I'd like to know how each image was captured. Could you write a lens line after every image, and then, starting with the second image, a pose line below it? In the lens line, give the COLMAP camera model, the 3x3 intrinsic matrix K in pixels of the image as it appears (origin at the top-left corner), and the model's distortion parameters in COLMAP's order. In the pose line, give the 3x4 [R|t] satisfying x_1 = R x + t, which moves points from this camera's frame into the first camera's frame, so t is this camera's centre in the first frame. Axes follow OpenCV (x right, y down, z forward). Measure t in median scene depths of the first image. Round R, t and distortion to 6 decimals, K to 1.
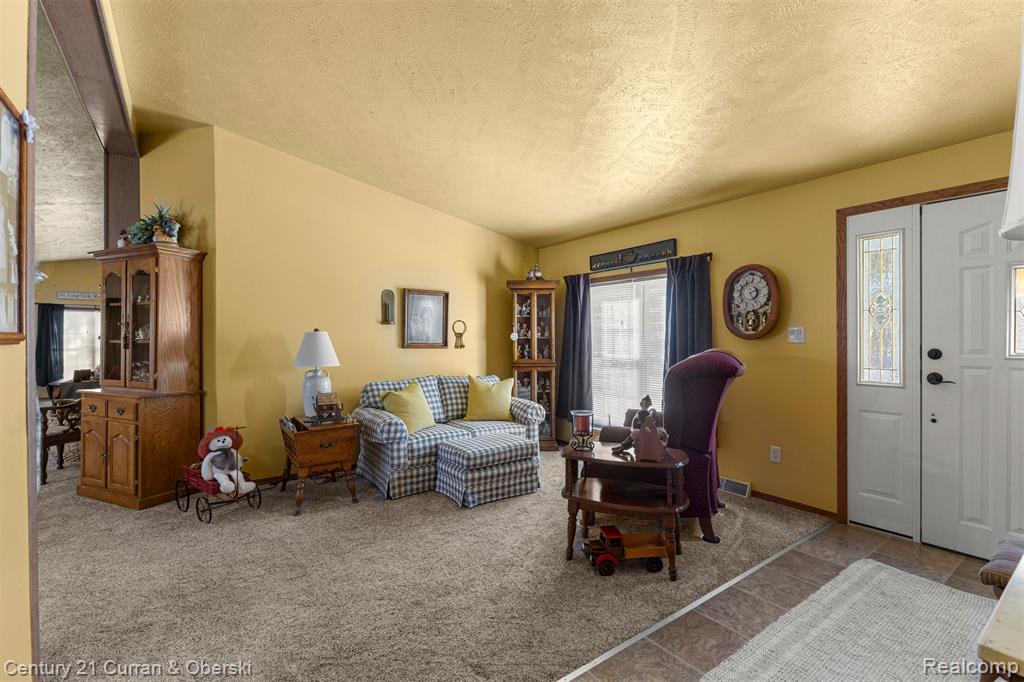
lens RADIAL K [[455.6, 0, 512.0], [0, 455.6, 341.0], [0, 0, 1]] dist [-0.000778, -0.000028]
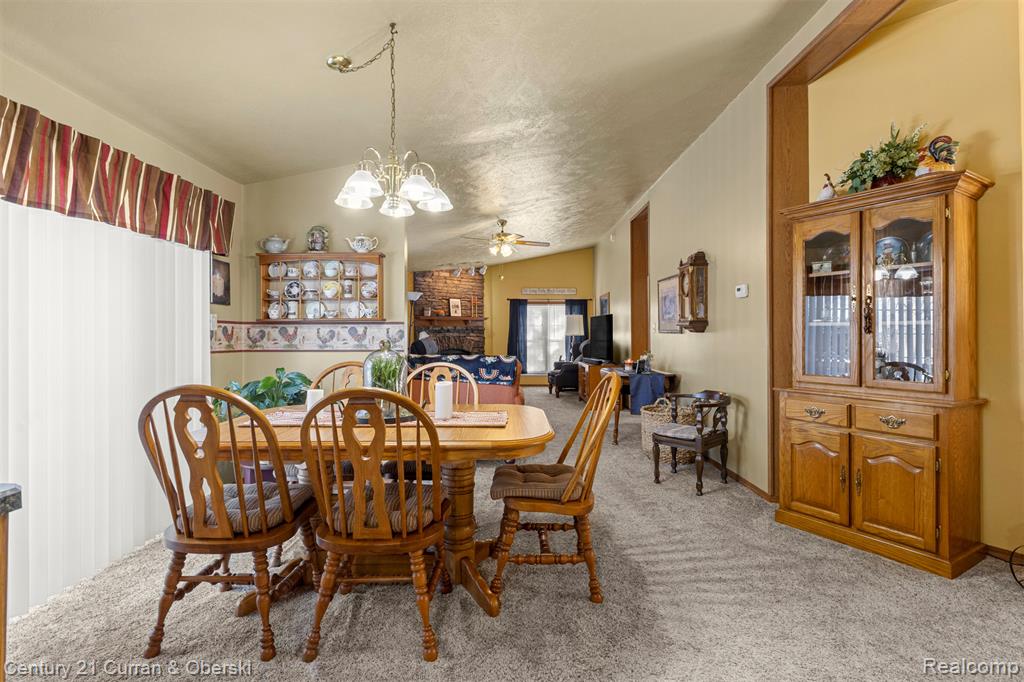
lens RADIAL K [[496.4, 0, 509.5], [0, 496.4, 332.9], [0, 0, 1]] dist [-0.000124, -0.000269]
pose [[0.809357, -0.007559, -0.587269, -0.808750], [0.005476, 0.999971, -0.005323, 0.016337], [0.587292, 0.001092, 0.809375, 0.039260]]
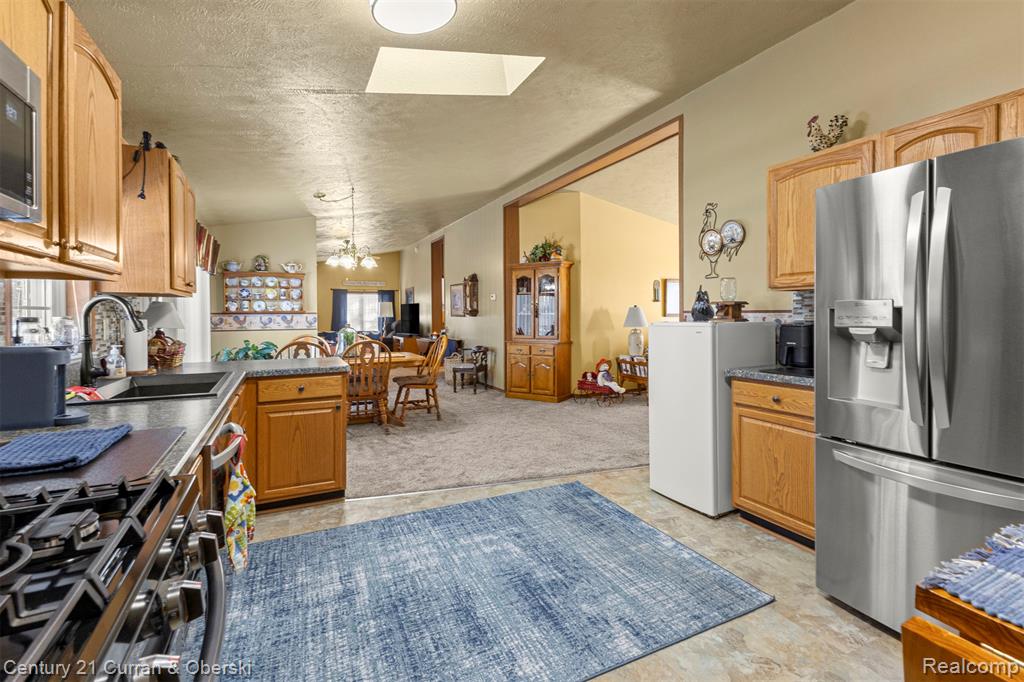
lens RADIAL K [[460.4, 0, 525.7], [0, 460.4, 314.0], [0, 0, 1]] dist [0.000205, 0.000002]
pose [[0.989414, -0.010640, -0.144727, -0.595614], [0.011105, 0.999935, 0.002404, -0.003263], [0.144692, -0.003986, 0.989469, -0.801317]]
